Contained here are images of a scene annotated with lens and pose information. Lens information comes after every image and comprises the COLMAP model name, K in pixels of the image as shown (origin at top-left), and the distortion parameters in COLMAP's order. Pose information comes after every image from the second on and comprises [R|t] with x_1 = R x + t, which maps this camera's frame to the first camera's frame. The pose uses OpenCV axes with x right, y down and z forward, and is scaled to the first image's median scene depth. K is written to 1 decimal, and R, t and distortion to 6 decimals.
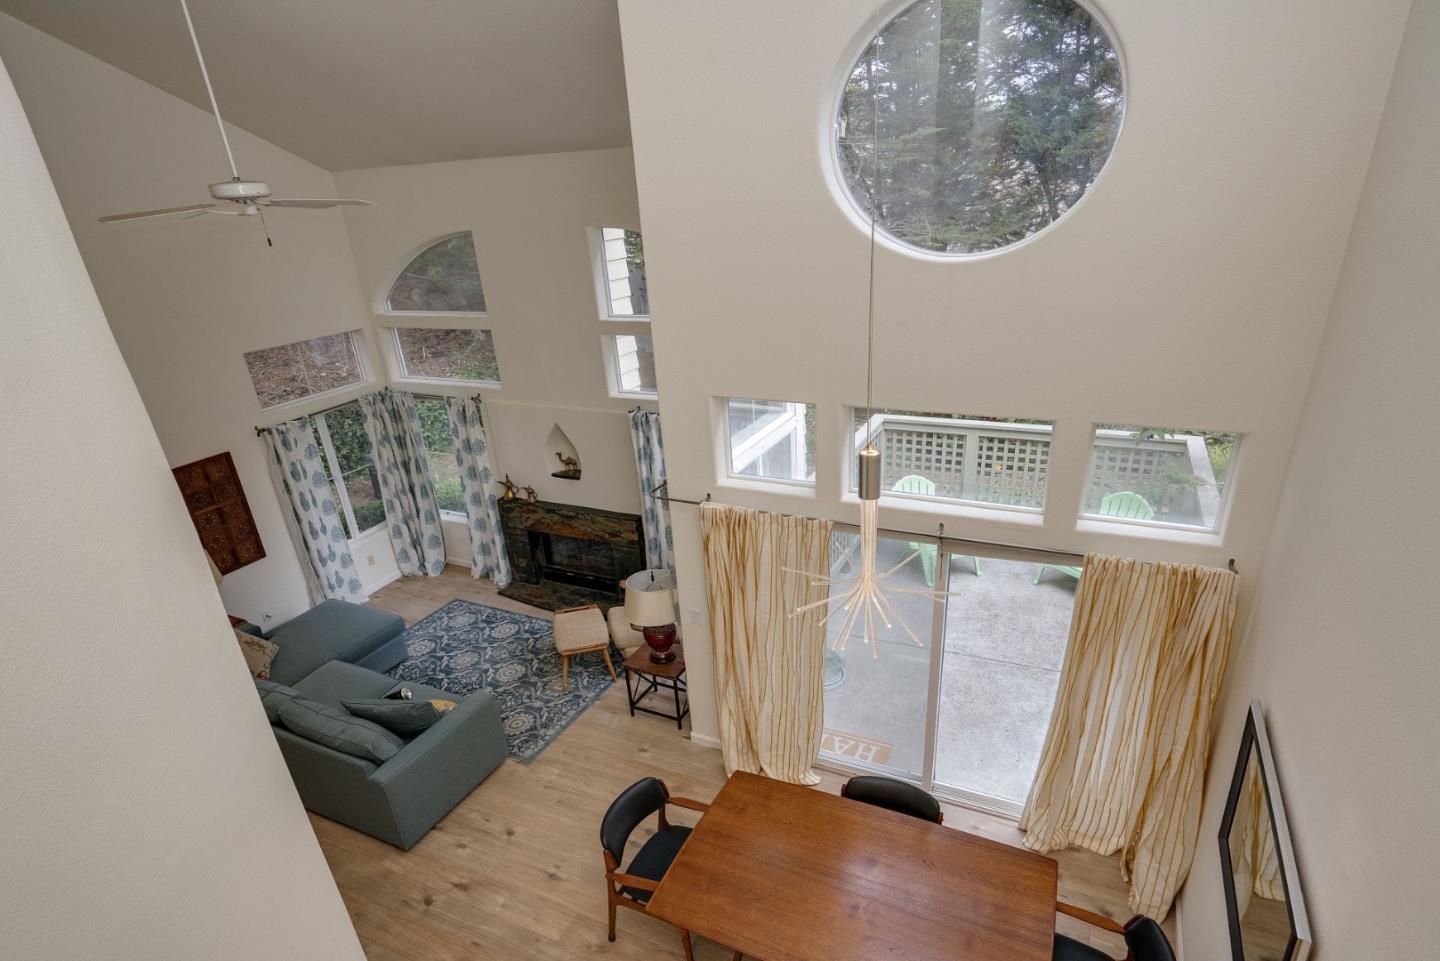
lens RADIAL K [[704.4, 0, 826.6], [0, 704.4, 461.1], [0, 0, 1]] dist [0.000912, 0.000616]
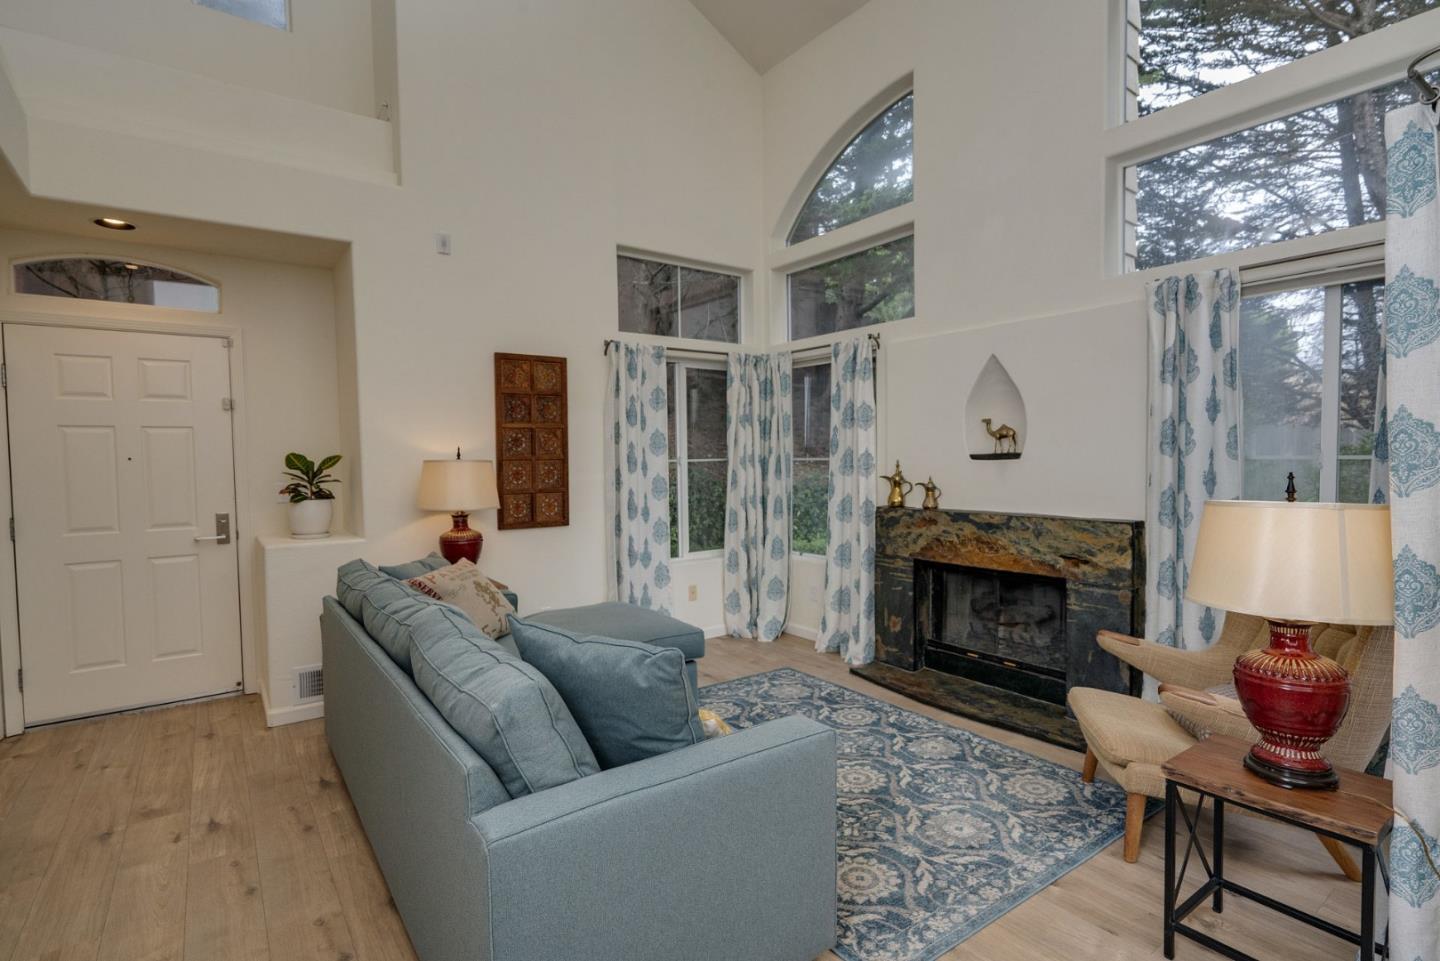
lens RADIAL K [[704.4, 0, 826.6], [0, 704.4, 461.1], [0, 0, 1]] dist [0.000912, 0.000616]
pose [[0.883157, 0.004896, -0.469051, -0.219528], [-0.180240, 0.926723, -0.329694, 0.236056], [0.433066, 0.375713, 0.819325, 0.467224]]
